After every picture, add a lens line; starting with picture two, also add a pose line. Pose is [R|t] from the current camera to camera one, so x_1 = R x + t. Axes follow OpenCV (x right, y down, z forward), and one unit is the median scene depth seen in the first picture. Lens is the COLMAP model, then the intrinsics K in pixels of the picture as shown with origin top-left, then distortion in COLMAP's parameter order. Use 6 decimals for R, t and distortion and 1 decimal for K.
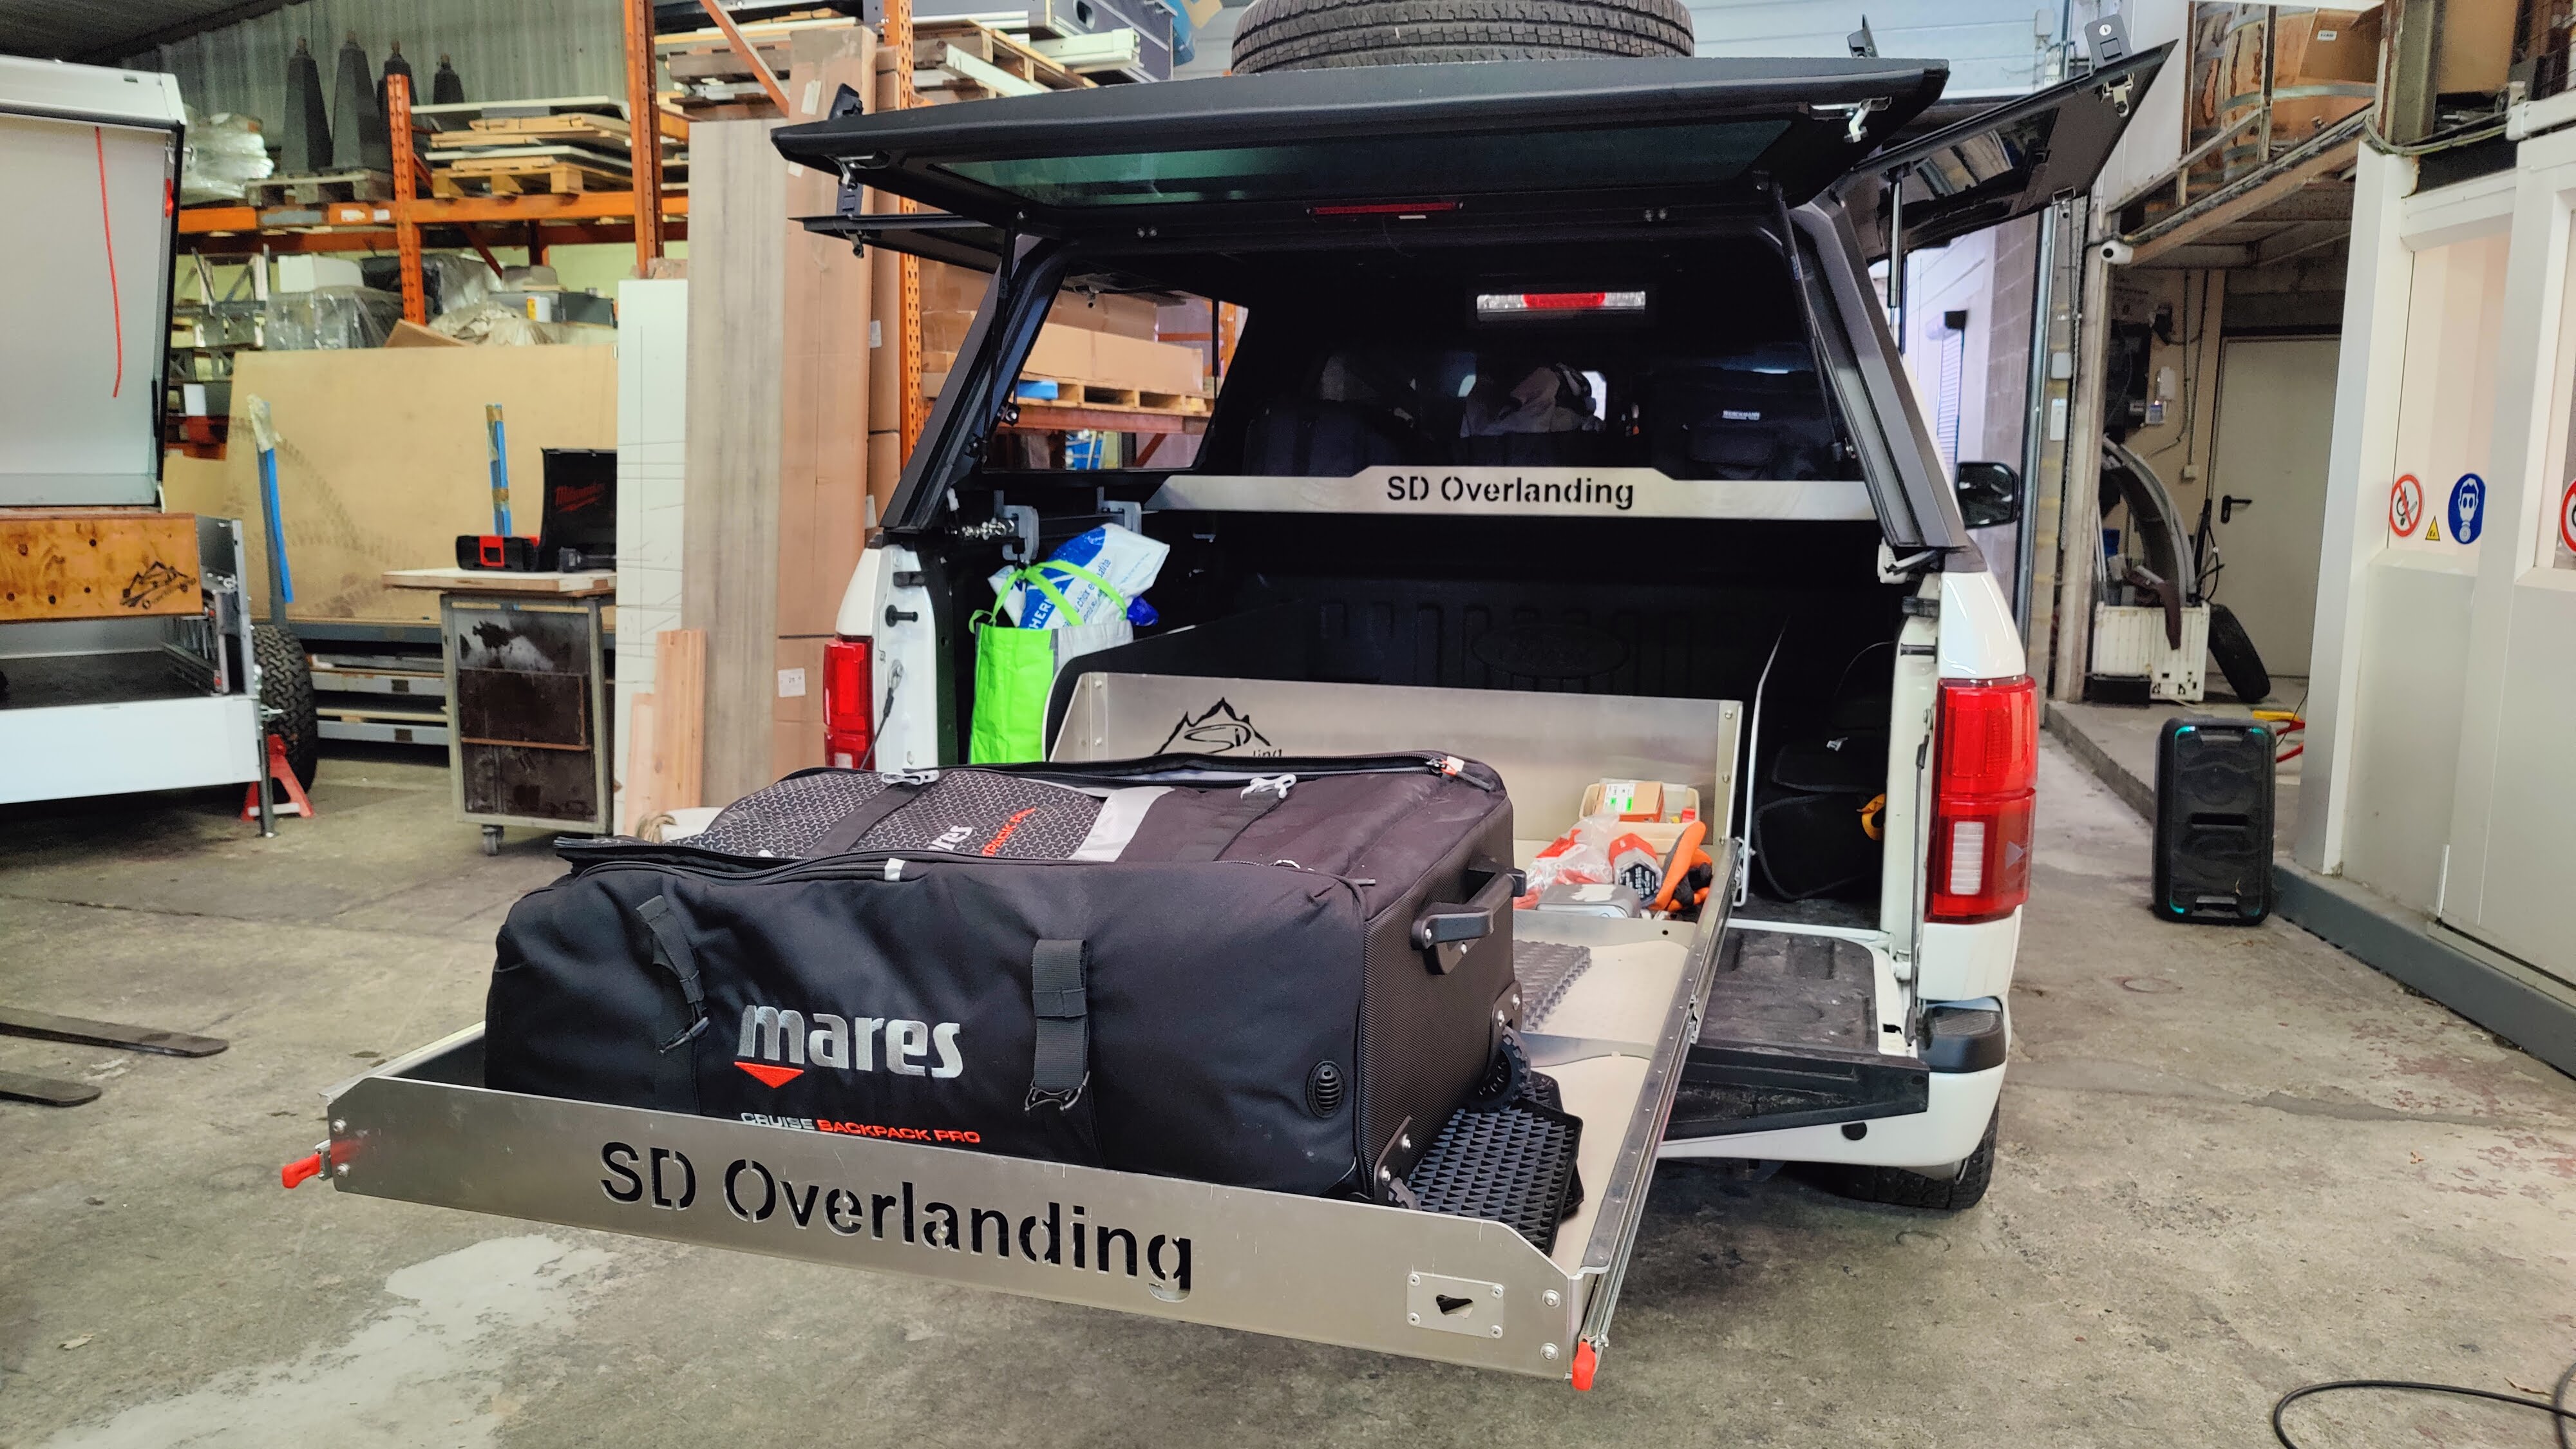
lens RADIAL K [[1782.4, 0, 1287.6], [0, 1782.4, 735.8], [0, 0, 1]] dist [0.051080, -0.049497]
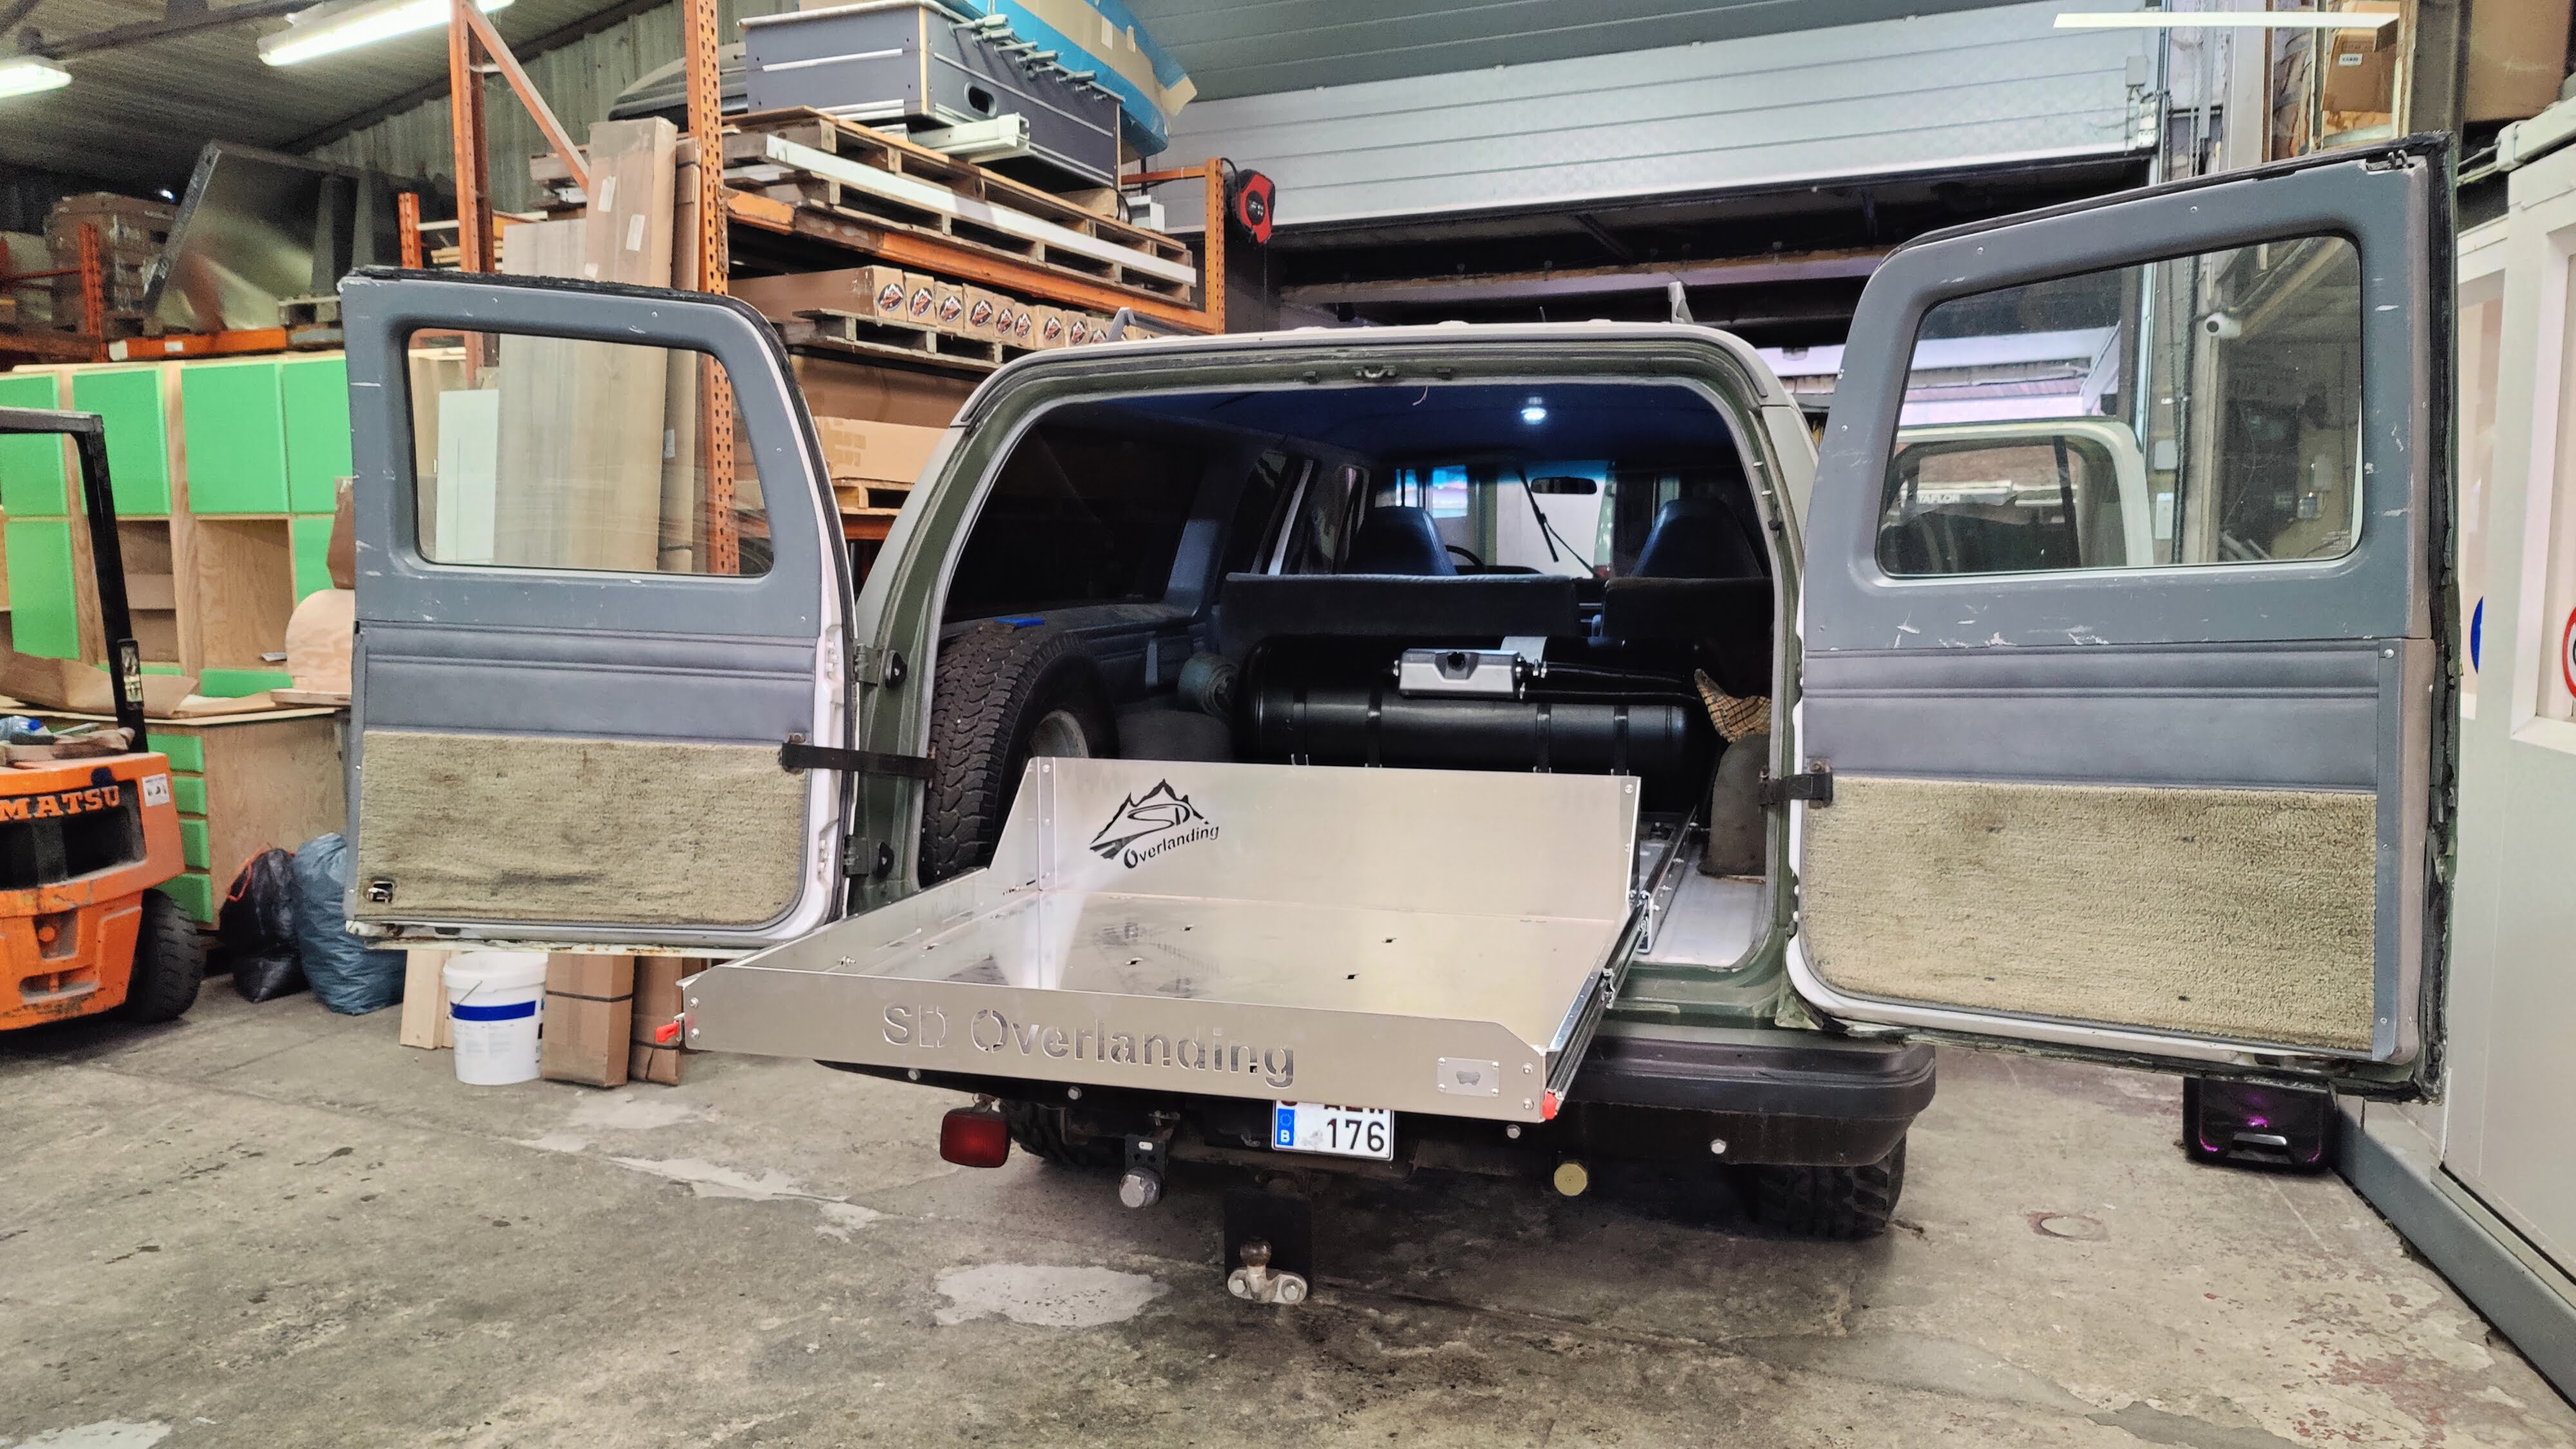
lens RADIAL K [[1782.4, 0, 1287.3], [0, 1782.4, 751.8], [0, 0, 1]] dist [0.051080, -0.049497]
pose [[0.990165, 0.008866, -0.139622, 0.203536], [-0.014910, 0.998994, -0.042302, -0.028244], [0.139107, 0.043968, 0.989301, 0.123646]]
